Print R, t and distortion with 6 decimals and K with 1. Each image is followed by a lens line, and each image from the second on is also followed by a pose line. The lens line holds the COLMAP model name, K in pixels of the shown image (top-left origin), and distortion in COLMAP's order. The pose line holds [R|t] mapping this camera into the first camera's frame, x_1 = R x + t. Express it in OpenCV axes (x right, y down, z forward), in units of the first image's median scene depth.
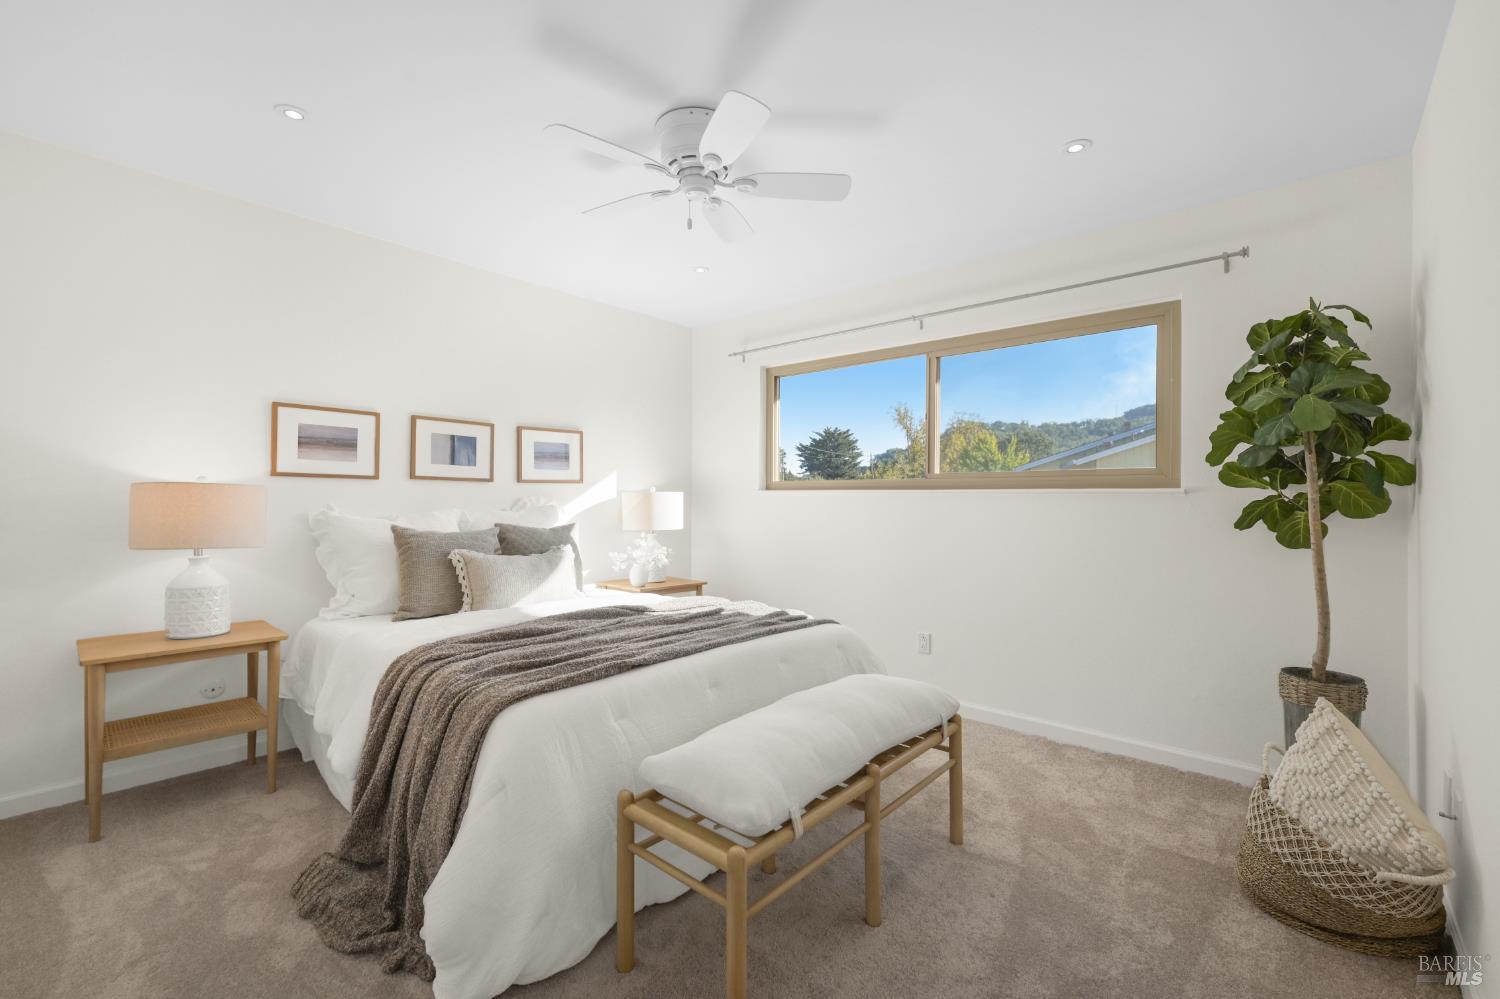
lens RADIAL K [[620.7, 0, 747.5], [0, 620.7, 489.8], [0, 0, 1]] dist [0.000857, -0.000053]
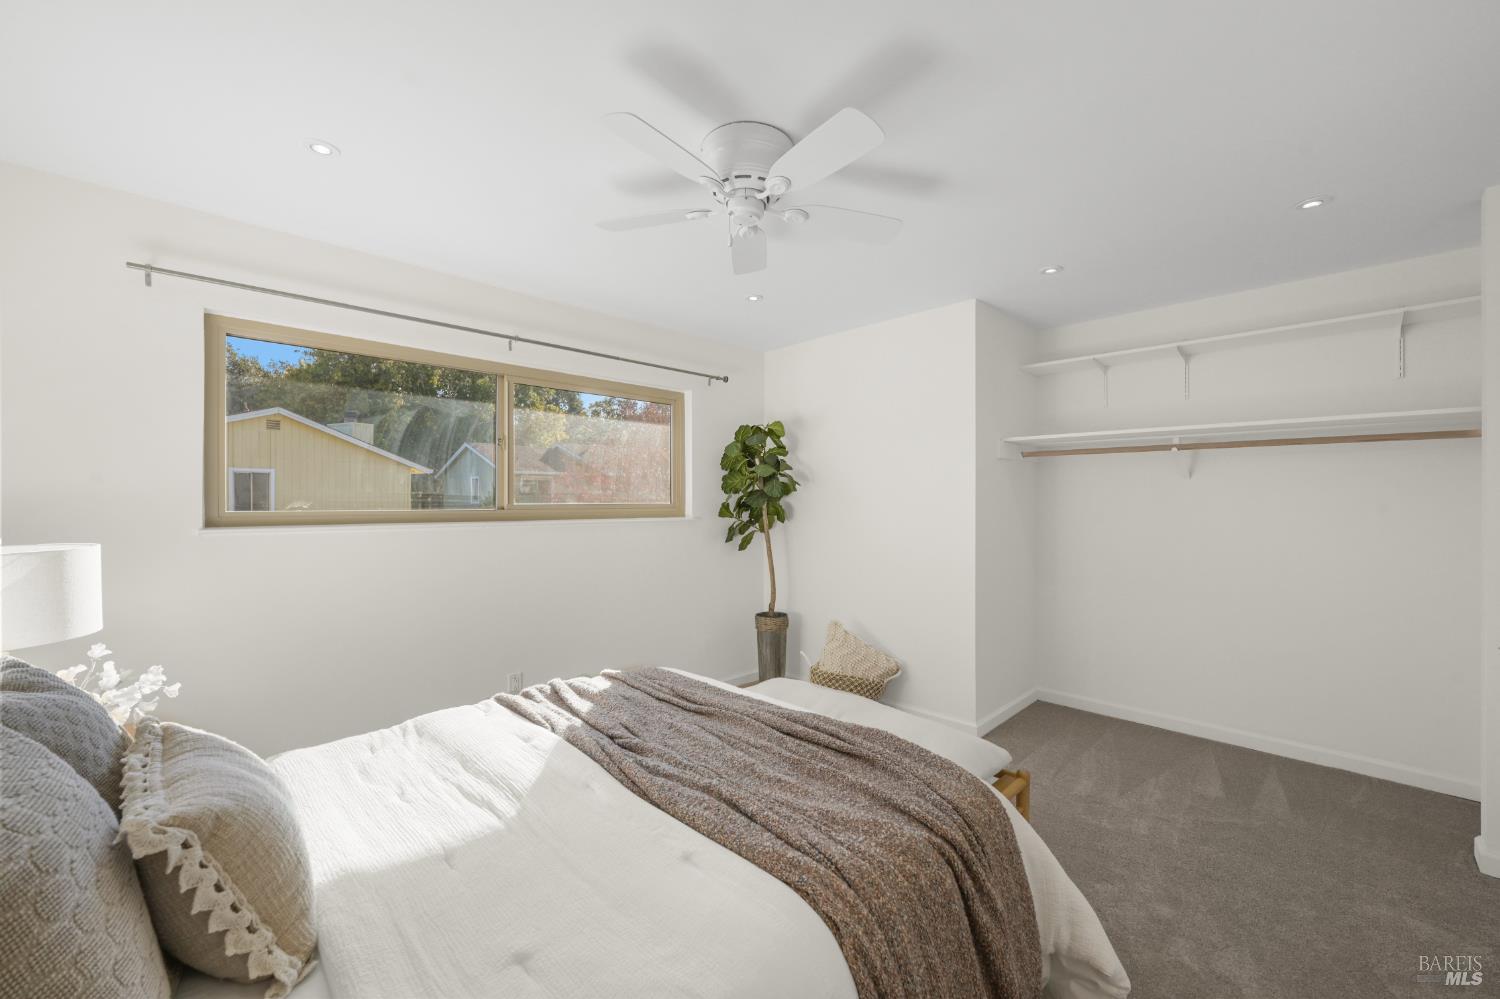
lens RADIAL K [[593.2, 0, 743.0], [0, 593.2, 496.4], [0, 0, 1]] dist [-0.001783, -0.000158]
pose [[0.084704, 0.007197, 0.996380, -0.805723], [-0.008492, 0.999943, -0.006501, -0.052083], [-0.996370, -0.007911, 0.084761, 0.809775]]
